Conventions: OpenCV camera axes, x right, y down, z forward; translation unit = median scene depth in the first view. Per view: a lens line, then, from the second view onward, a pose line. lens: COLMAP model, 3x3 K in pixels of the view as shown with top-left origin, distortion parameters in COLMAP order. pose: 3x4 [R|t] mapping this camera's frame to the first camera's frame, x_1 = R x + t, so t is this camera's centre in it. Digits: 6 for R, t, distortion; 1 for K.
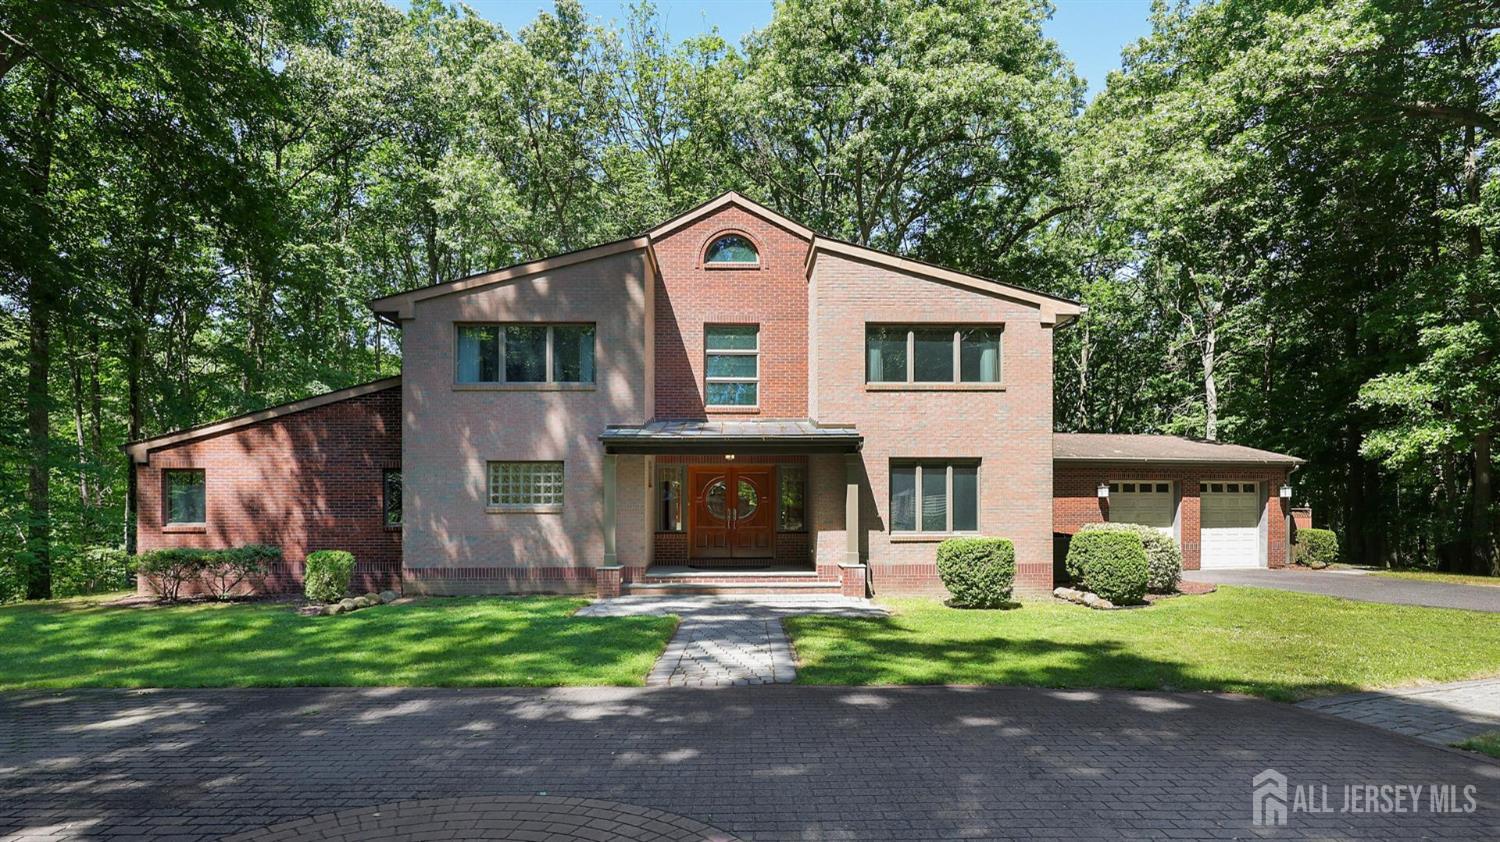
lens RADIAL K [[792.8, 0, 749.7], [0, 792.8, 493.9], [0, 0, 1]] dist [0.000940, -0.001217]
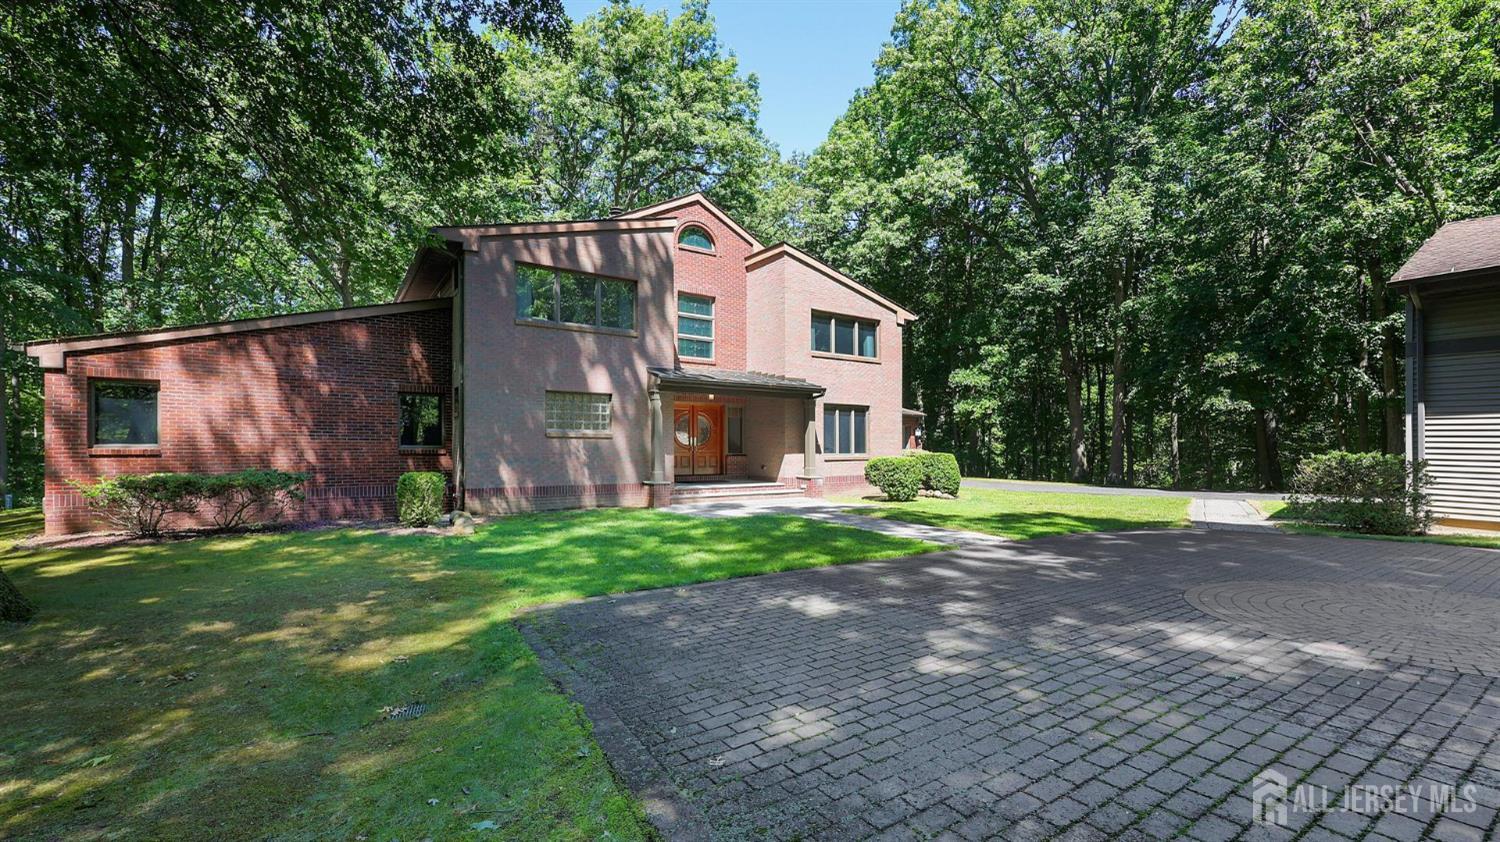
lens RADIAL K [[621.3, 0, 755.5], [0, 621.3, 430.4], [0, 0, 1]] dist [-0.002693, -0.000593]
pose [[0.838517, 0.019700, 0.544519, -0.514487], [-0.017543, 0.999804, -0.009157, 0.016281], [-0.544593, -0.001874, 0.838699, 0.097308]]
